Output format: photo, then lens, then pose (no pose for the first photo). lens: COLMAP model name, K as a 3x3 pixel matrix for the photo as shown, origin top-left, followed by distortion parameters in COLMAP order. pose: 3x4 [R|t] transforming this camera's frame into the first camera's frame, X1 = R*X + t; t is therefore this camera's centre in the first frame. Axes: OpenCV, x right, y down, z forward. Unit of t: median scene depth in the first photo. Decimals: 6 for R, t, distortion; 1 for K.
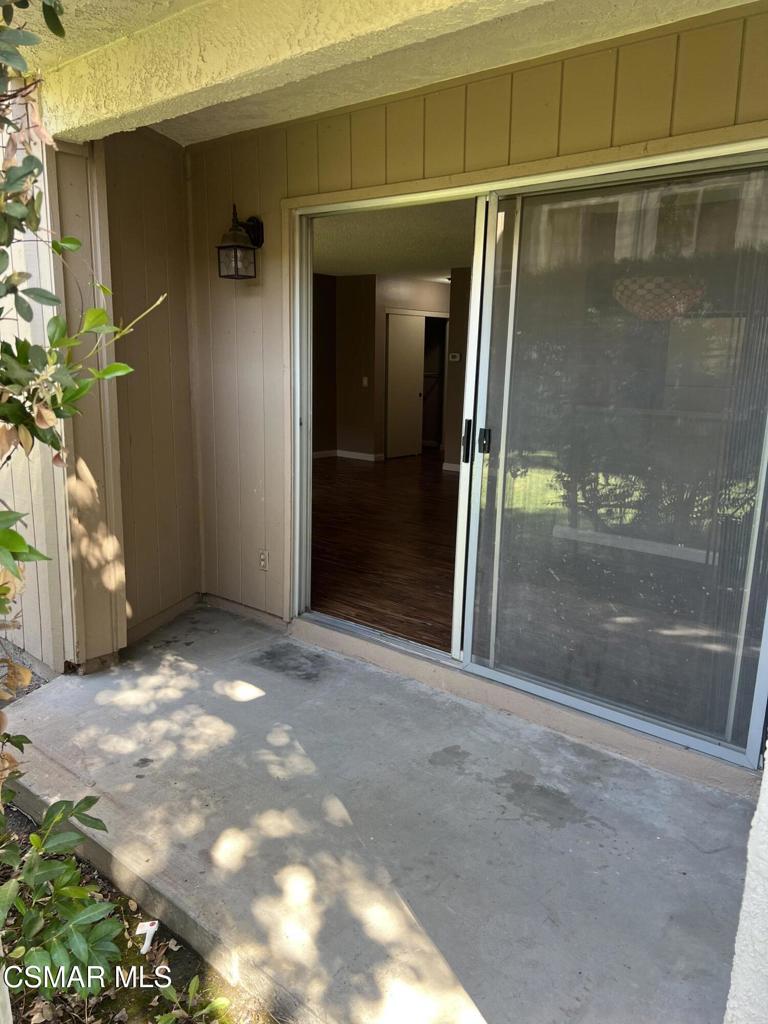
lens RADIAL K [[775.7, 0, 383.2], [0, 775.7, 512.8], [0, 0, 1]] dist [0.031402, -0.019768]
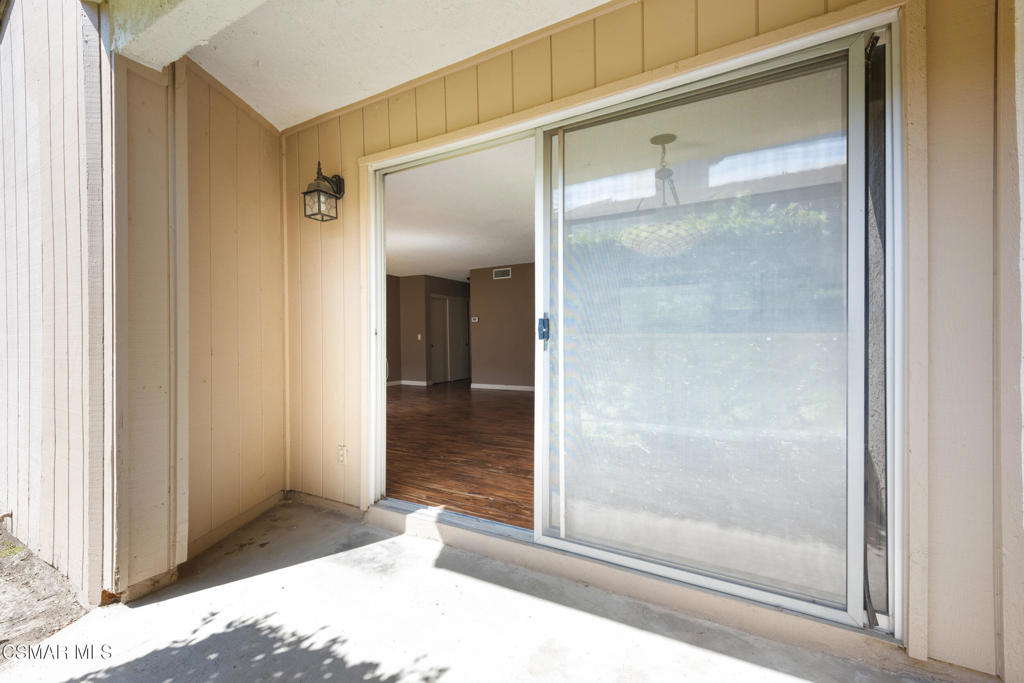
lens RADIAL K [[404.4, 0, 515.4], [0, 404.4, 338.6], [0, 0, 1]] dist [0.005358, -0.000368]
pose [[0.974736, -0.026876, 0.221737, -0.035026], [0.071080, 0.978449, -0.193869, 0.027462], [-0.211748, 0.204732, 0.955640, 0.358327]]
